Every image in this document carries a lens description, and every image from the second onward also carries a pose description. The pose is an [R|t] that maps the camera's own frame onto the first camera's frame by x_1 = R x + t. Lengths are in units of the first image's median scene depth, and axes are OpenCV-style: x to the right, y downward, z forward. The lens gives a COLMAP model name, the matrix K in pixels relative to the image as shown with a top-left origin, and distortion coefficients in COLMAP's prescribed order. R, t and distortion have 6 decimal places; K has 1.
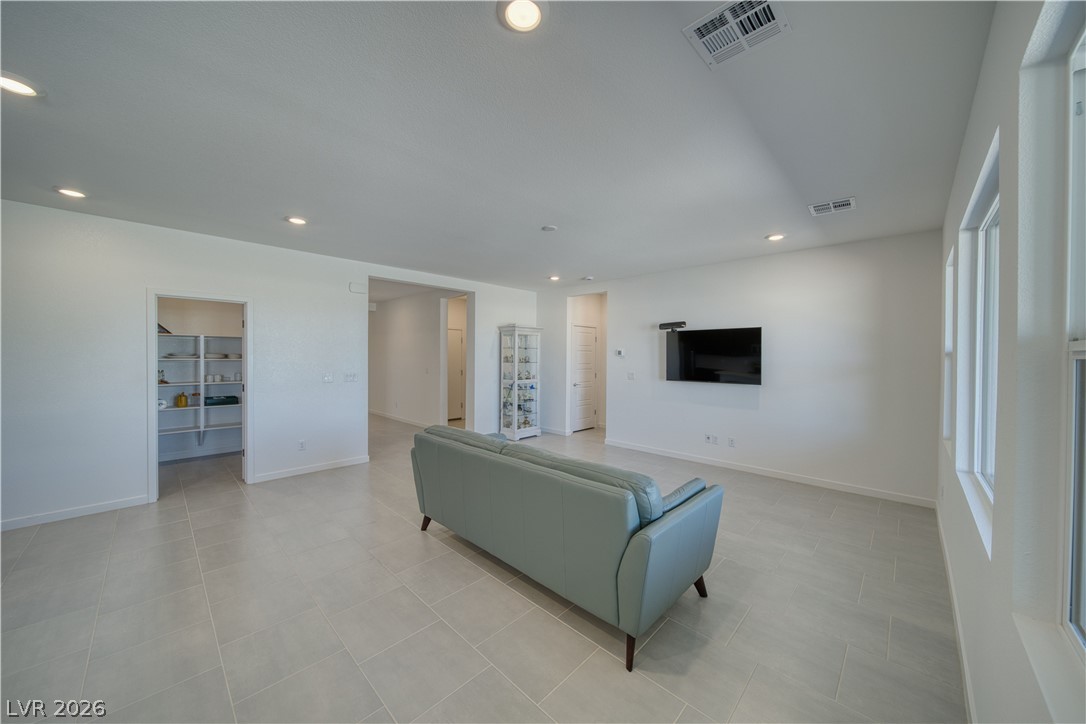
lens RADIAL K [[390.1, 0, 541.9], [0, 390.1, 356.1], [0, 0, 1]] dist [-0.001979, -0.000602]
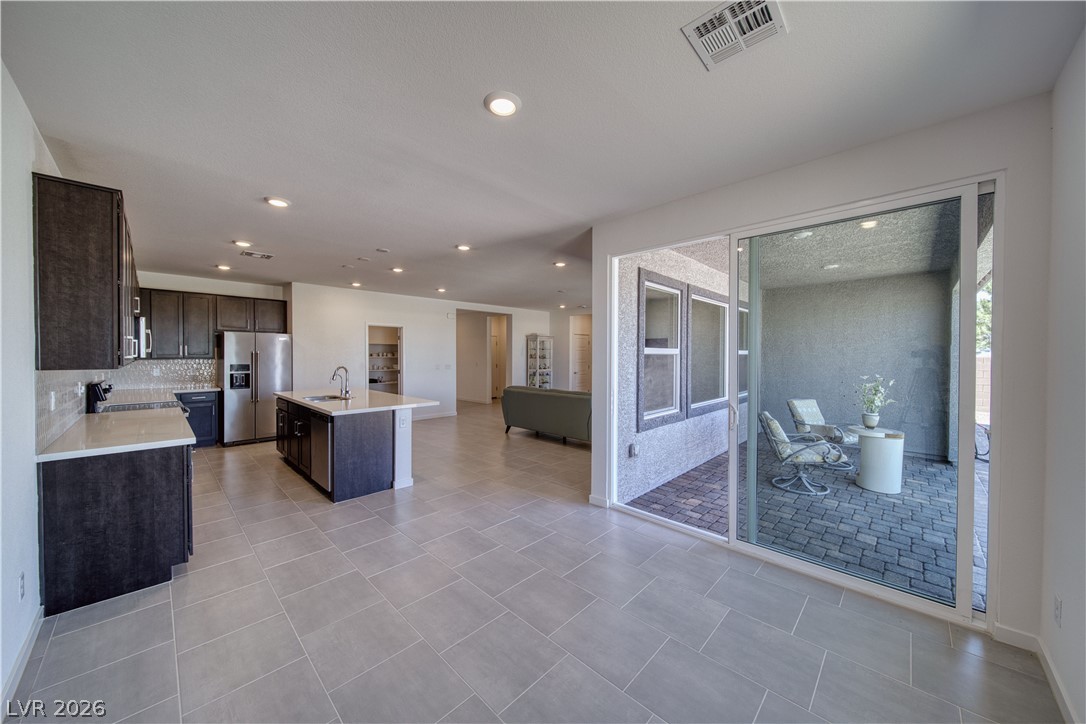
lens RADIAL K [[378.6, 0, 534.6], [0, 378.6, 361.1], [0, 0, 1]] dist [-0.003355, -0.001127]
pose [[0.999683, -0.005696, -0.024536, -0.039098], [0.006144, 0.999815, 0.018211, -0.000494], [0.024428, -0.018356, 0.999533, -0.509112]]
